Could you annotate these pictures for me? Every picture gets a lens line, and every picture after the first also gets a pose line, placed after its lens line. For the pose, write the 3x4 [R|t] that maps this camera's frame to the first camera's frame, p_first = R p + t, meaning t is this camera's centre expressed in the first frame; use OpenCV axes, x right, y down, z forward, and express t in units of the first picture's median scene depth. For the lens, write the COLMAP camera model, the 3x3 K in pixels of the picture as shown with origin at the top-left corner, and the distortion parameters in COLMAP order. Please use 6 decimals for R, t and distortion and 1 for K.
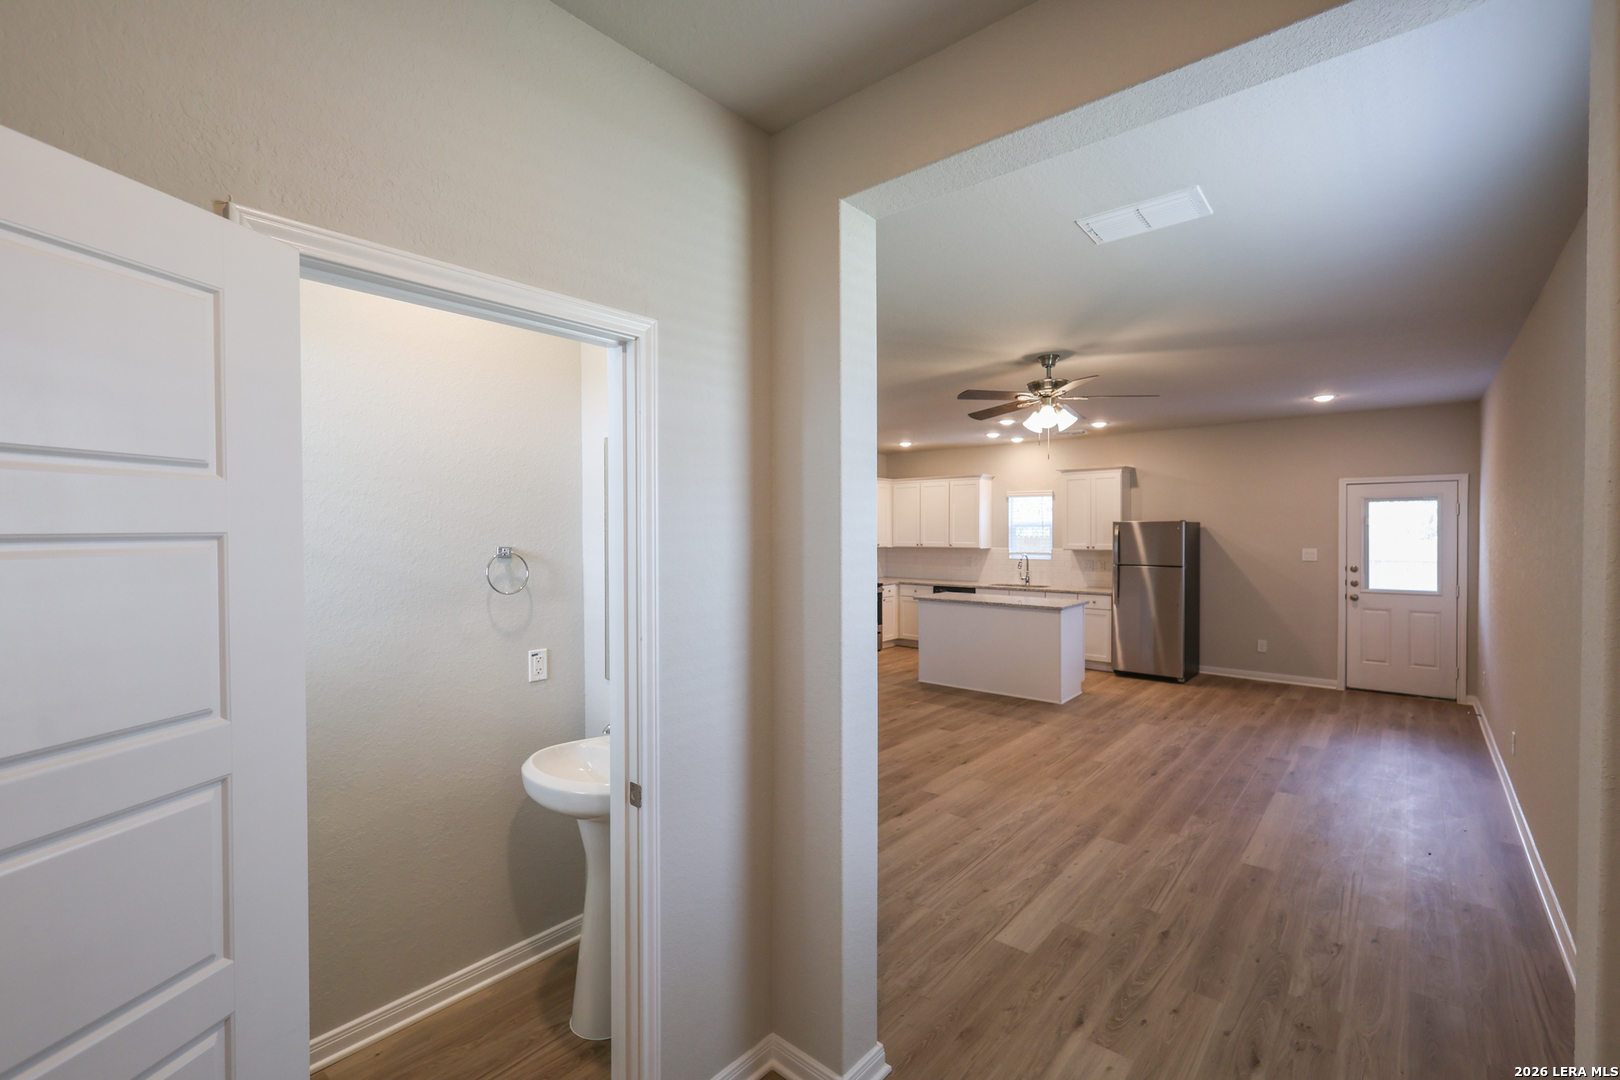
lens RADIAL K [[699.2, 0, 807.7], [0, 699.2, 537.4], [0, 0, 1]] dist [0.002754, -0.000112]
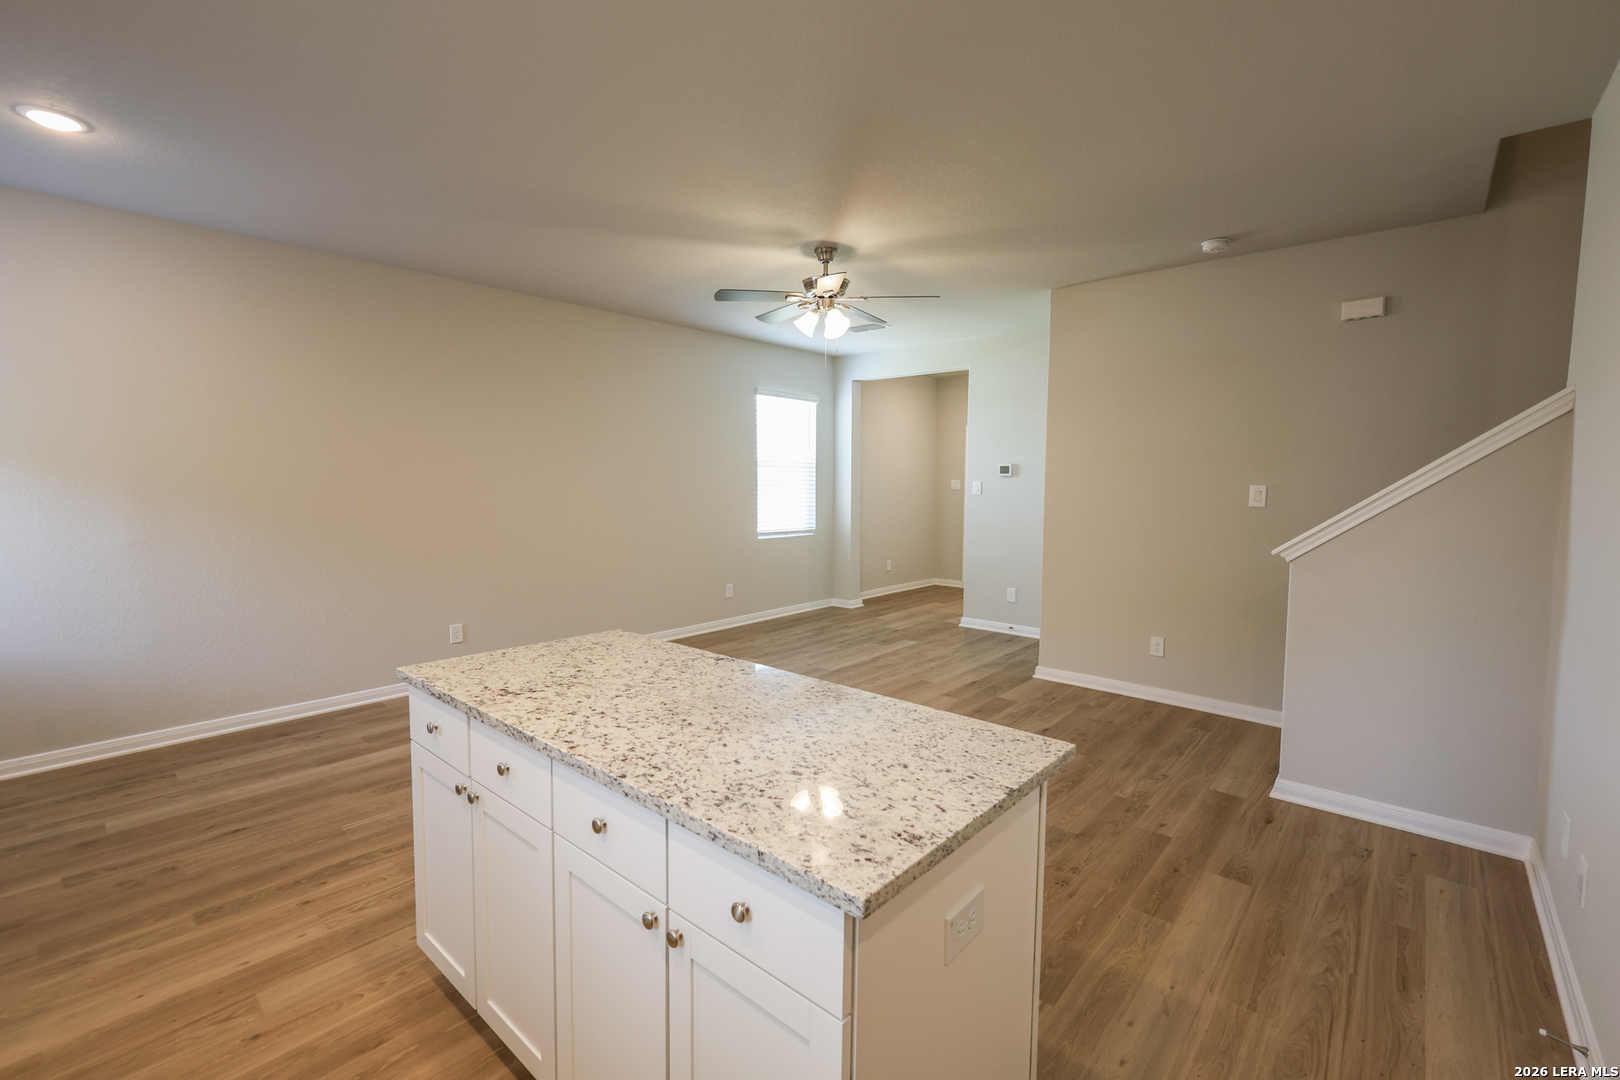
lens RADIAL K [[699.2, 0, 807.7], [0, 699.2, 537.4], [0, 0, 1]] dist [0.002754, -0.000112]
pose [[-0.999934, -0.004937, 0.010352, 0.243646], [-0.003967, 0.995778, 0.091712, 0.013293], [-0.010761, 0.091665, -0.995732, 1.303370]]
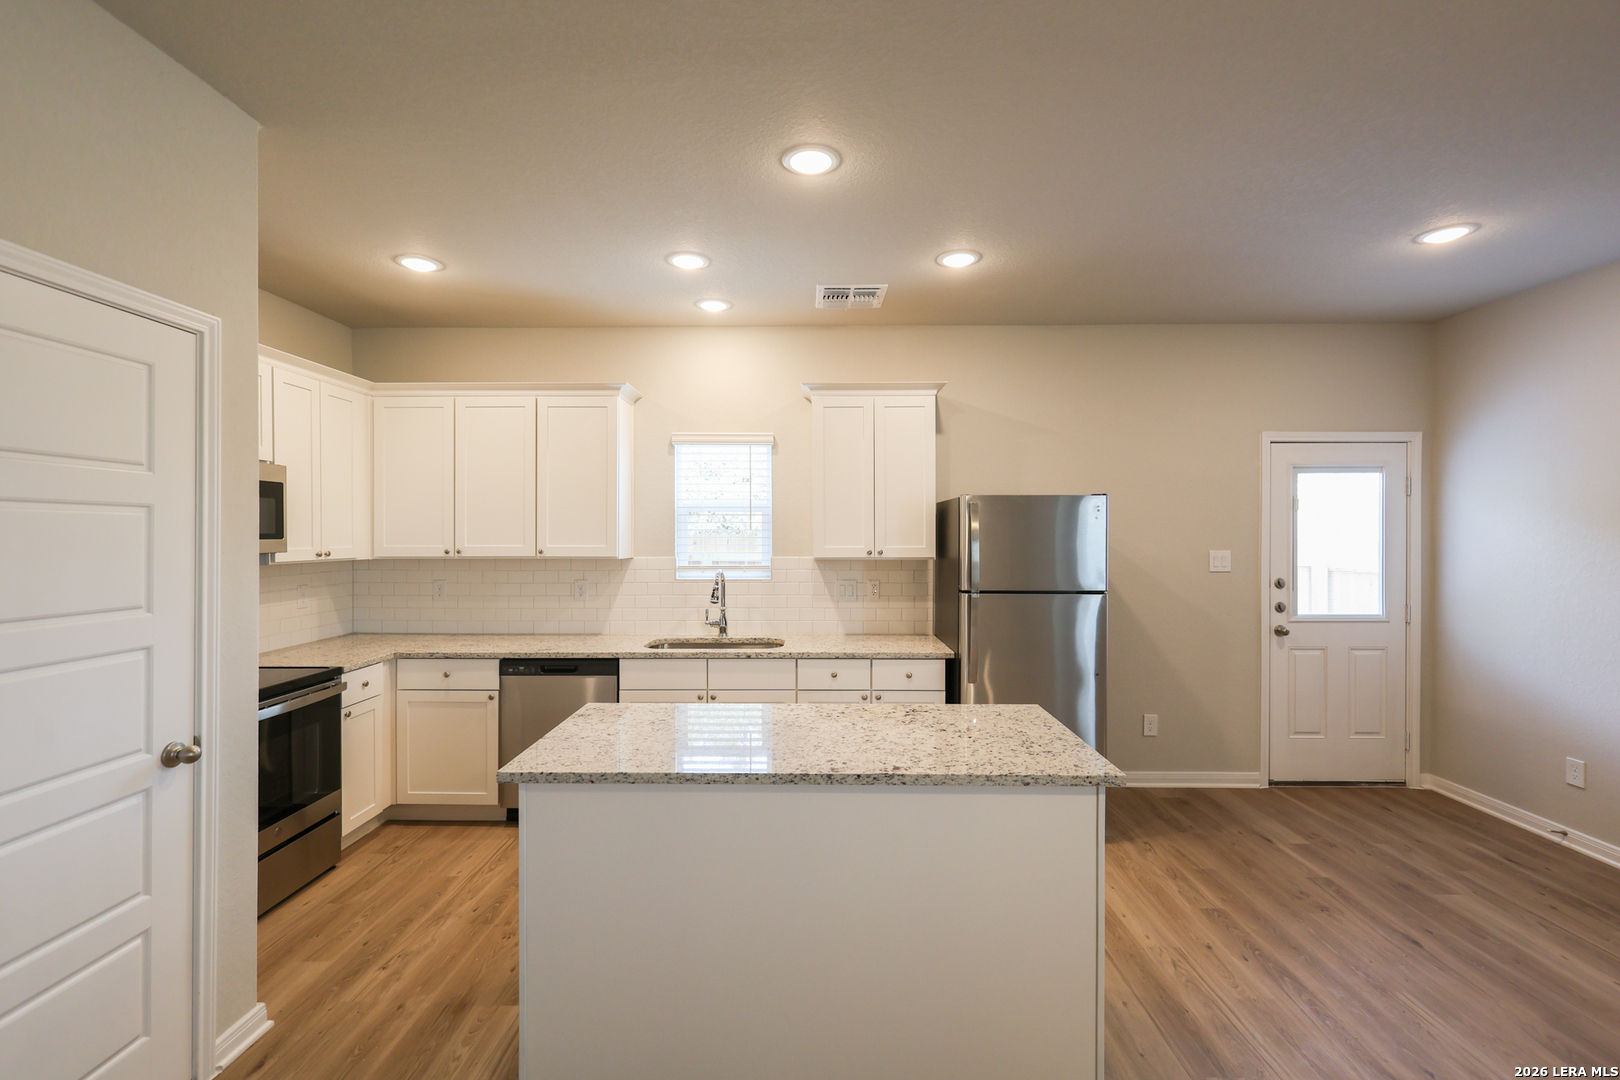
lens RADIAL K [[699.2, 0, 807.7], [0, 699.2, 537.4], [0, 0, 1]] dist [0.002754, -0.000112]
pose [[0.767174, -0.001159, 0.641438, 0.086687], [0.003823, 0.999989, -0.002765, 0.005949], [-0.641428, 0.004573, 0.767170, 0.822875]]
